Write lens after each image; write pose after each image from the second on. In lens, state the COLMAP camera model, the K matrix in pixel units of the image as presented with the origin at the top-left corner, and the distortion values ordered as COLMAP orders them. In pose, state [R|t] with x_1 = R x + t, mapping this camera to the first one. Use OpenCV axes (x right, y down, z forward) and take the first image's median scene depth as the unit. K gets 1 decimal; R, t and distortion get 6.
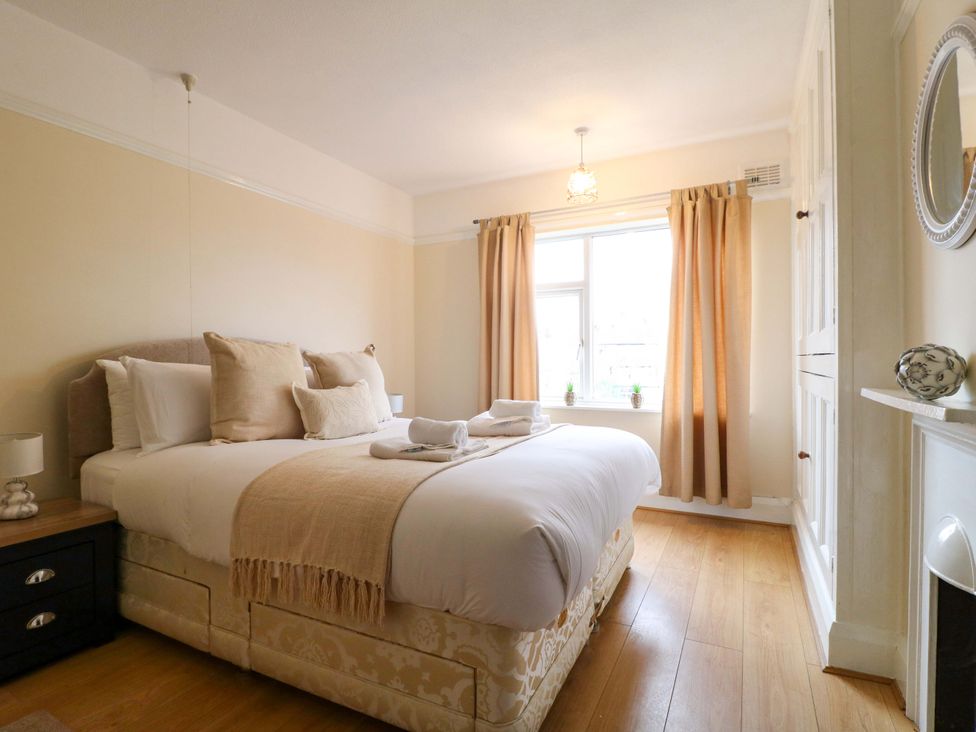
lens RADIAL K [[502.7, 0, 483.6], [0, 502.7, 365.5], [0, 0, 1]] dist [0.001829, -0.014999]
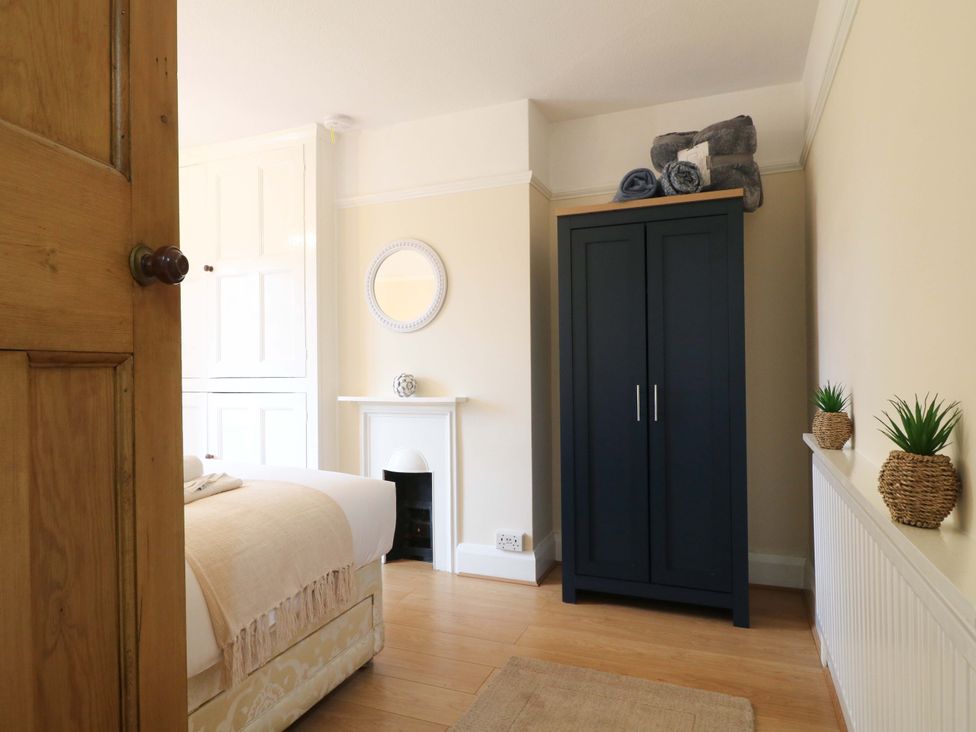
lens RADIAL K [[583.8, 0, 488.0], [0, 583.8, 366.0], [0, 0, 1]] dist [0.005394, -0.014535]
pose [[-0.073730, 0.004725, 0.997267, -1.557718], [0.018800, 0.999818, -0.003348, -0.052276], [-0.997101, 0.018502, -0.073806, 0.685758]]
